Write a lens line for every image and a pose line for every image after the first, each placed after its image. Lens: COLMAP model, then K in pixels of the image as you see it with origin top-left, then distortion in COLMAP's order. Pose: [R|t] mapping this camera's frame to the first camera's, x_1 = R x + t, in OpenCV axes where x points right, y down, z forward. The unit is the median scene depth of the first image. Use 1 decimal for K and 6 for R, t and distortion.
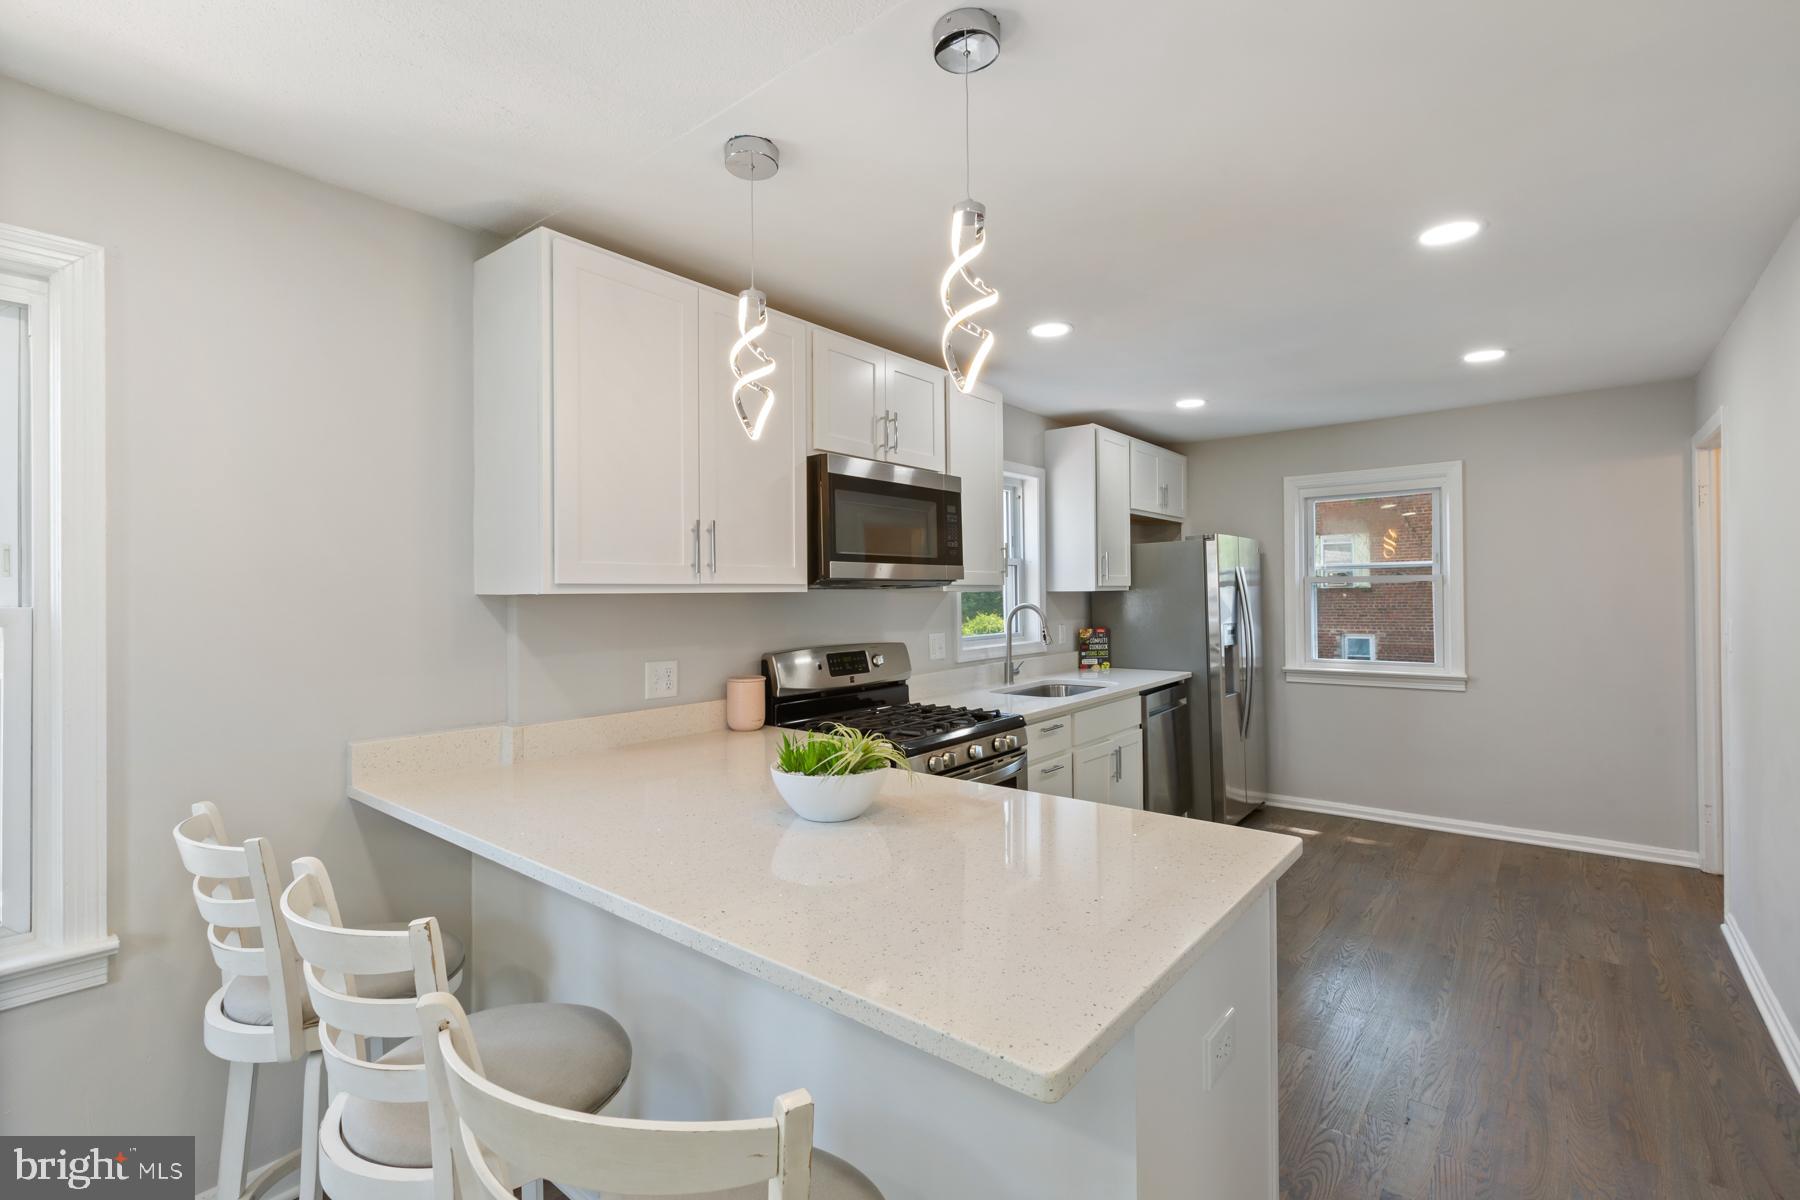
lens RADIAL K [[797.8, 0, 903.1], [0, 797.8, 589.6], [0, 0, 1]] dist [0.000800, -0.000255]
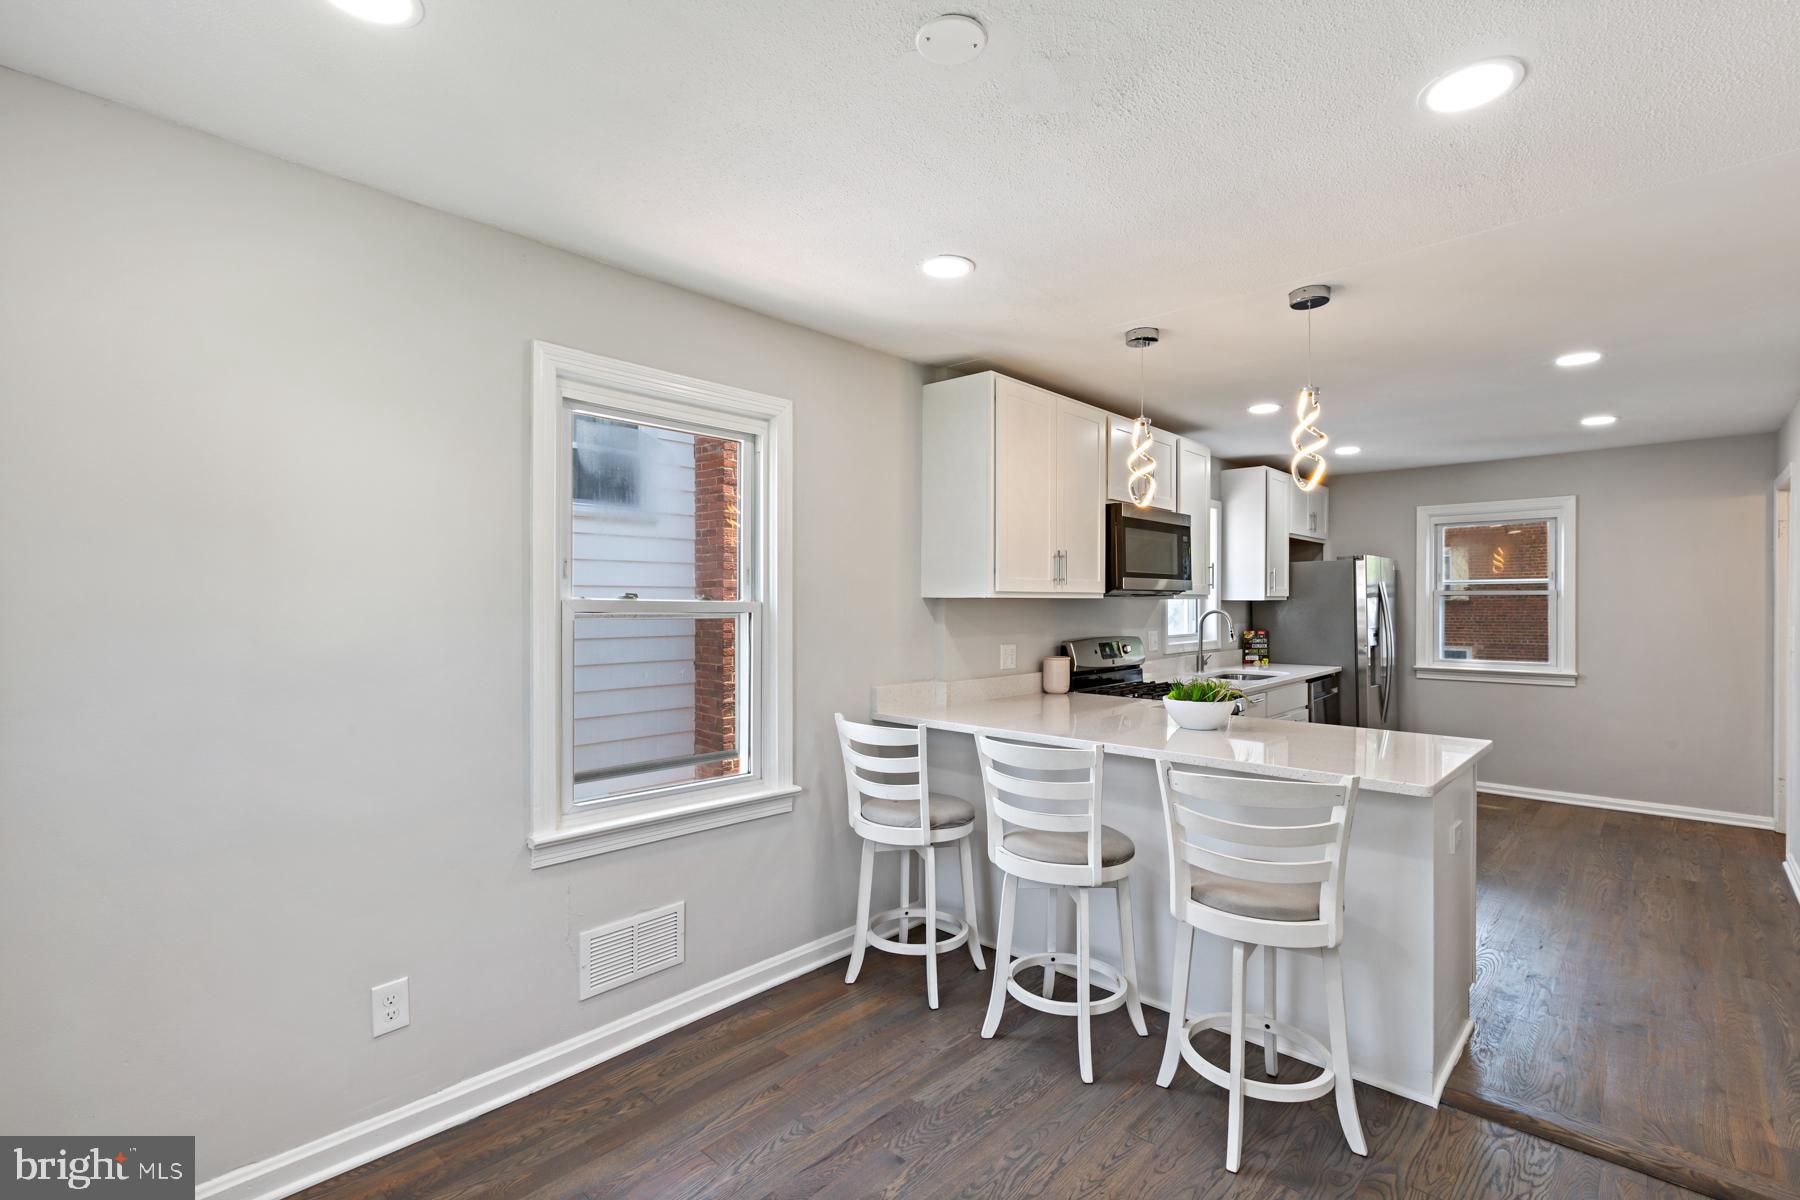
lens RADIAL K [[816.0, 0, 899.5], [0, 816.0, 602.9], [0, 0, 1]] dist [-0.001041, -0.000293]
pose [[0.997616, 0.011300, -0.068071, -0.267823], [-0.010825, 0.999914, 0.007343, 0.003138], [0.068148, -0.006589, 0.997653, -0.344950]]
